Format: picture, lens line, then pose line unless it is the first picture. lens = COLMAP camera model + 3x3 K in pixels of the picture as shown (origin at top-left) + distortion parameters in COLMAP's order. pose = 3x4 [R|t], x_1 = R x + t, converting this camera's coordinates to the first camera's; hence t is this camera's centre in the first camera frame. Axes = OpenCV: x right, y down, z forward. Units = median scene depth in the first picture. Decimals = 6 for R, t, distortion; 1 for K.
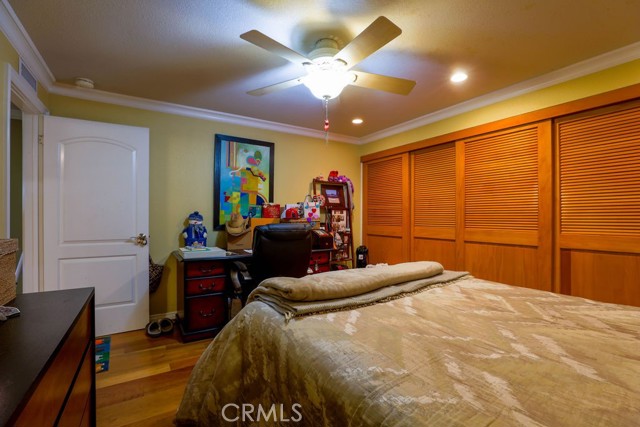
lens RADIAL K [[291.9, 0, 323.1], [0, 291.9, 216.4], [0, 0, 1]] dist [-0.033413, 0.000649]
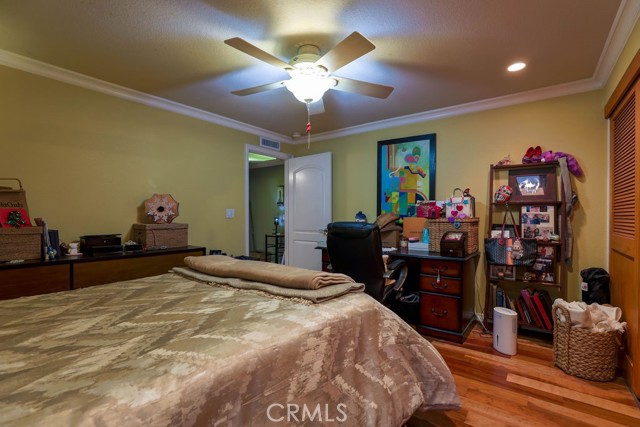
lens RADIAL K [[291.9, 0, 323.1], [0, 291.9, 216.4], [0, 0, 1]] dist [-0.033413, 0.000649]
pose [[0.356781, 0.003798, -0.934180, 0.567502], [-0.002892, 0.999991, 0.002961, 0.001133], [0.934183, 0.001645, 0.356789, 0.380915]]
